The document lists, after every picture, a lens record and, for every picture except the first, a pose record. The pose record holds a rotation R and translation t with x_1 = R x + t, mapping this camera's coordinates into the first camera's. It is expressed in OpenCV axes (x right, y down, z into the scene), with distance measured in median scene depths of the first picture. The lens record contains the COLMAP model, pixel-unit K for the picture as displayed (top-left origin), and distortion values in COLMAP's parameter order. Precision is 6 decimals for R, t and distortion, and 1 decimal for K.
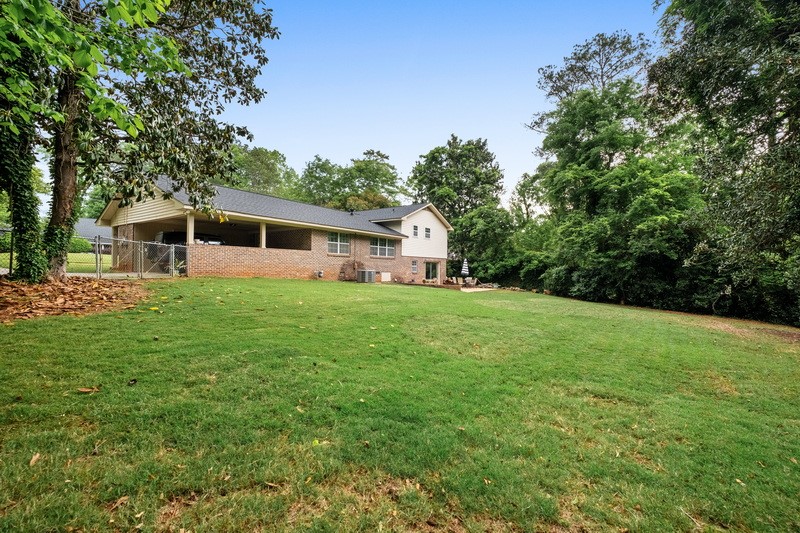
lens RADIAL K [[347.7, 0, 399.0], [0, 347.7, 268.3], [0, 0, 1]] dist [-0.001675, -0.000093]
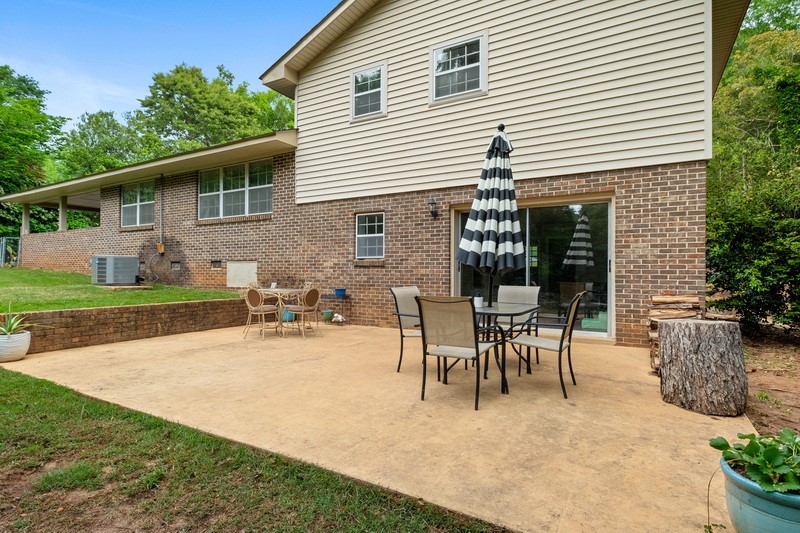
lens RADIAL K [[406.9, 0, 400.4], [0, 406.9, 265.5], [0, 0, 1]] dist [-0.003783, -0.000205]
pose [[0.087804, -0.010185, -0.996086, 0.434091], [0.003457, 0.999945, -0.009920, 0.022721], [0.996132, -0.002573, 0.087834, 1.305217]]
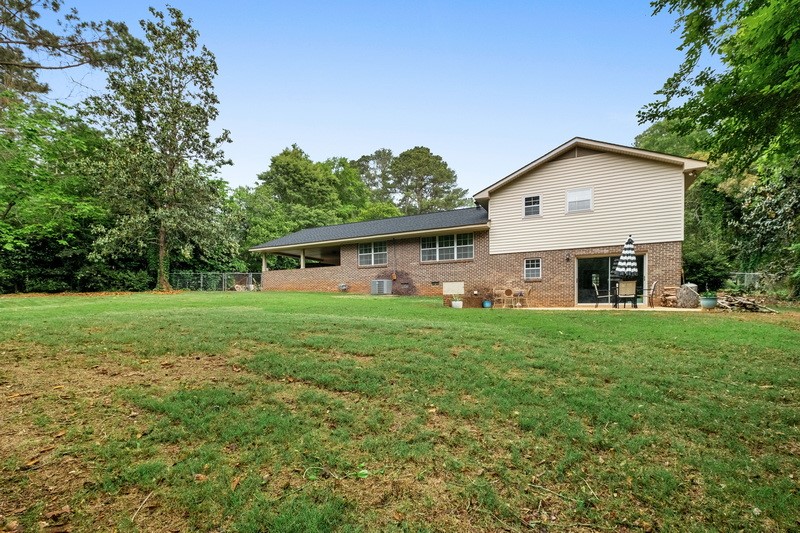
lens RADIAL K [[347.7, 0, 399.7], [0, 347.7, 306.0], [0, 0, 1]] dist [-0.001675, -0.000093]
pose [[0.130651, 0.011263, -0.991365, 0.753819], [0.016680, 0.999769, 0.013557, 0.056383], [0.991288, -0.018307, 0.130432, 0.932844]]
